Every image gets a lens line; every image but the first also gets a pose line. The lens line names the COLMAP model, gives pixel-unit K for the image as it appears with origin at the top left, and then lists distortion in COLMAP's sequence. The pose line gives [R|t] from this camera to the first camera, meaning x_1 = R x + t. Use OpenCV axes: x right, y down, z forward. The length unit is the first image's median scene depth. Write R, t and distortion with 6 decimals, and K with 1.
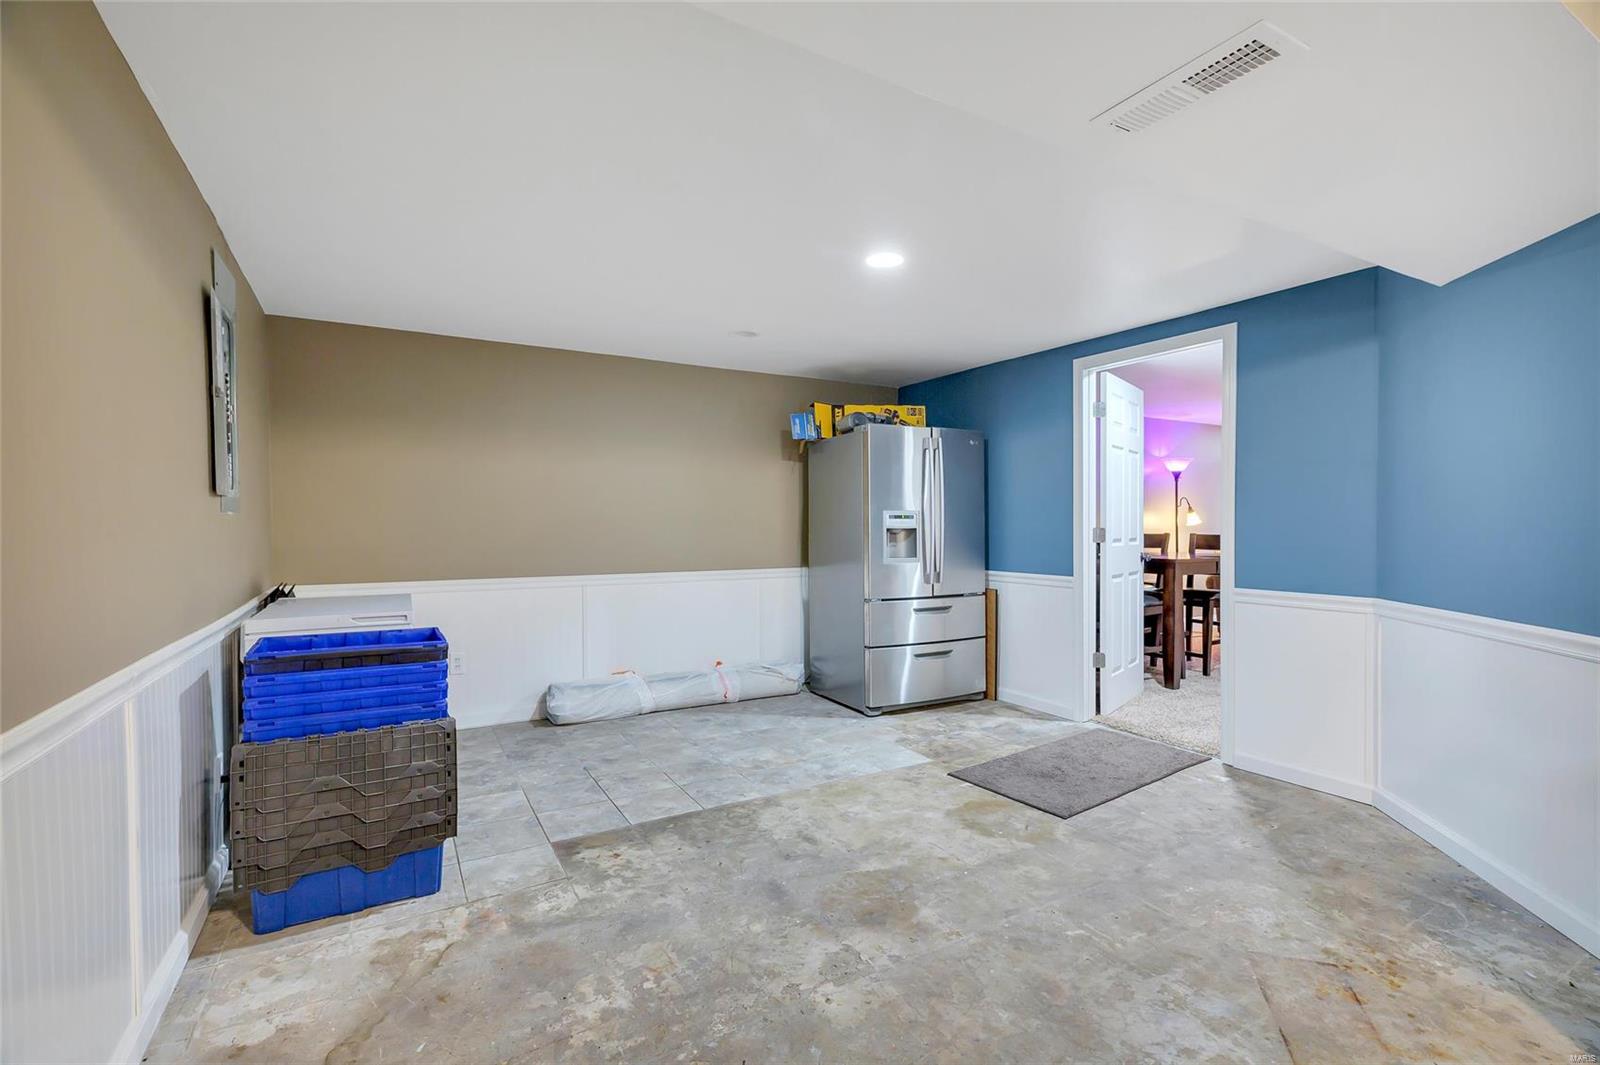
lens RADIAL K [[728.5, 0, 804.3], [0, 728.5, 533.8], [0, 0, 1]] dist [0.000672, -0.000213]
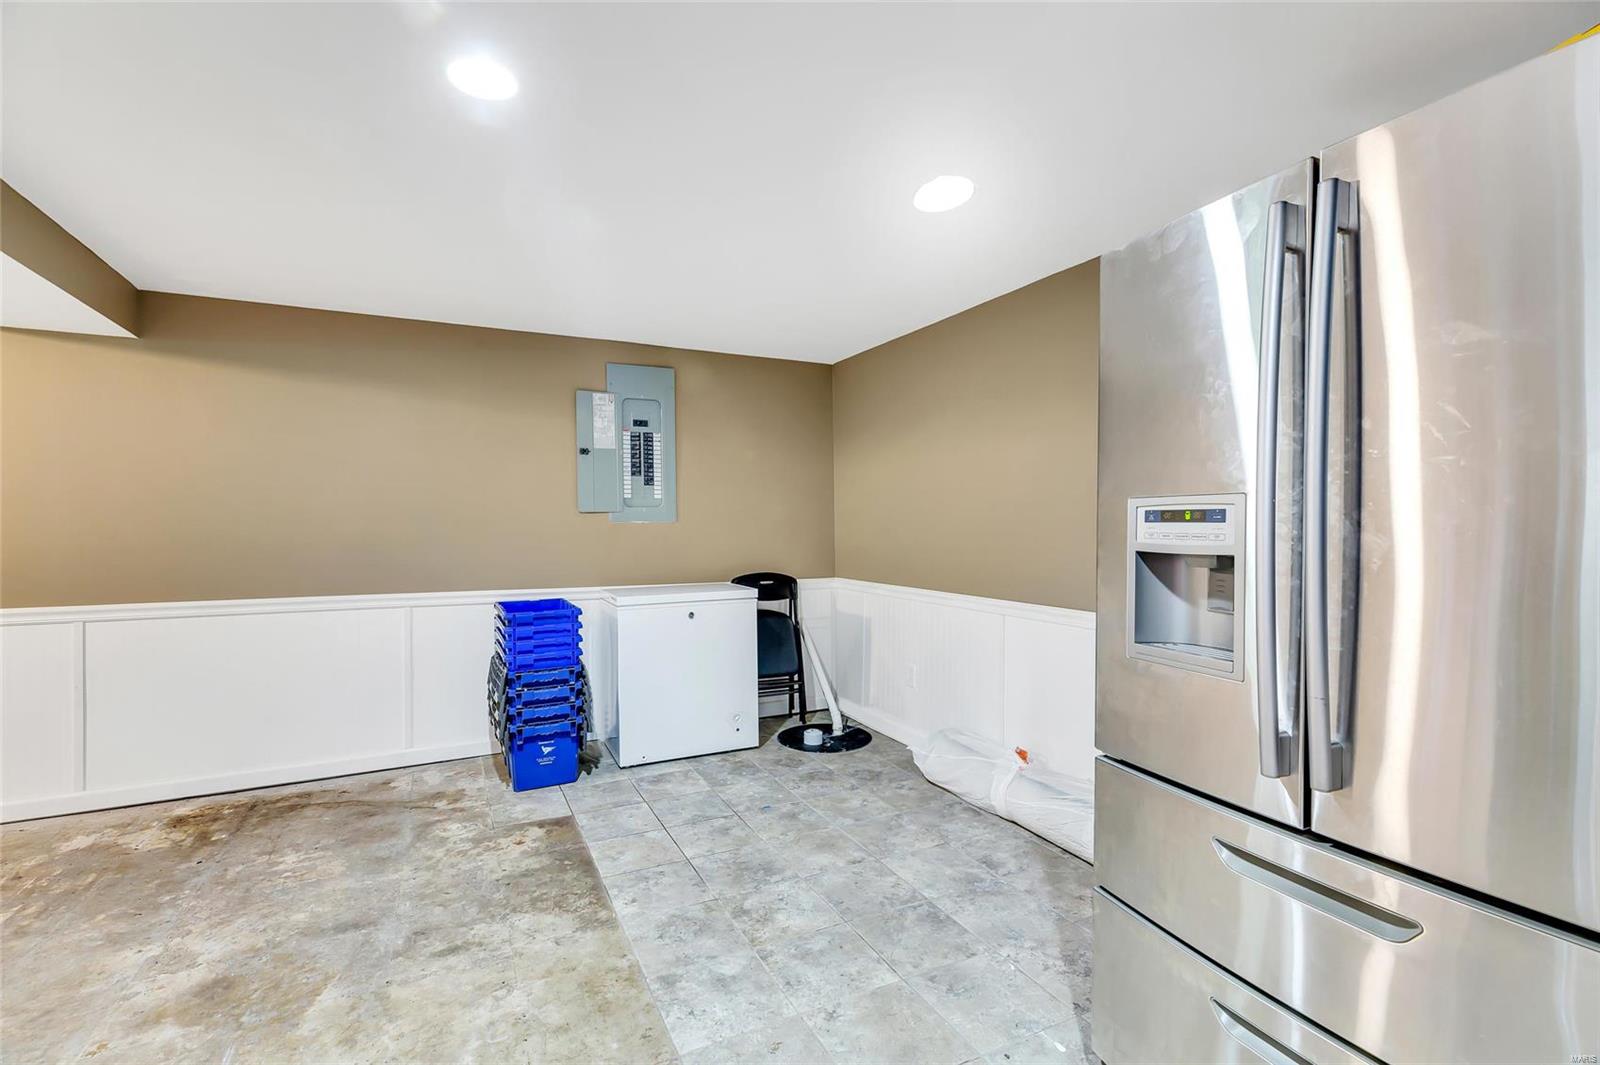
lens RADIAL K [[728.5, 0, 804.8], [0, 728.5, 526.8], [0, 0, 1]] dist [0.000672, -0.000213]
pose [[-0.068996, 0.006530, -0.997596, 0.648965], [-0.013639, 0.999879, 0.007489, -0.027217], [0.997524, 0.014122, -0.068898, 1.250824]]
